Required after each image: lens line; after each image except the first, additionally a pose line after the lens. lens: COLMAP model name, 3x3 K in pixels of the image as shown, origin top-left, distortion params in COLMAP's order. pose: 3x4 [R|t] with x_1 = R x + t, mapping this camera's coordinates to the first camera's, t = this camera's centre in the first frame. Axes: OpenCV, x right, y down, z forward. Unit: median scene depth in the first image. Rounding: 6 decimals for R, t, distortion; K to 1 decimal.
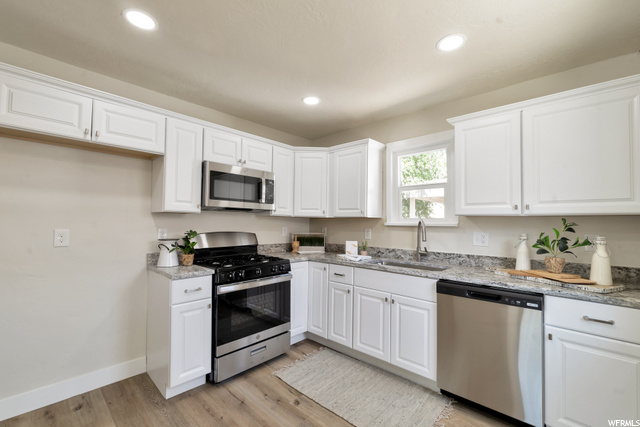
lens RADIAL K [[273.0, 0, 319.6], [0, 273.0, 214.8], [0, 0, 1]] dist [-0.000102, -0.000859]
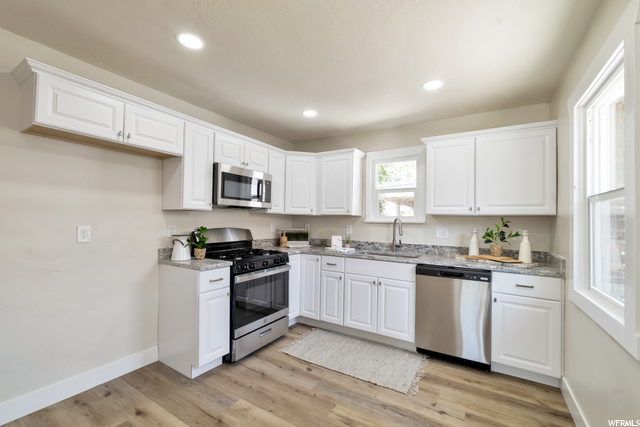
lens RADIAL K [[273.0, 0, 320.0], [0, 273.0, 214.8], [0, 0, 1]] dist [-0.000102, -0.000859]
pose [[0.981065, 0.006619, 0.193567, -0.246747], [-0.009121, 0.999886, 0.012036, -0.007781], [-0.193466, -0.013573, 0.981013, -0.162814]]
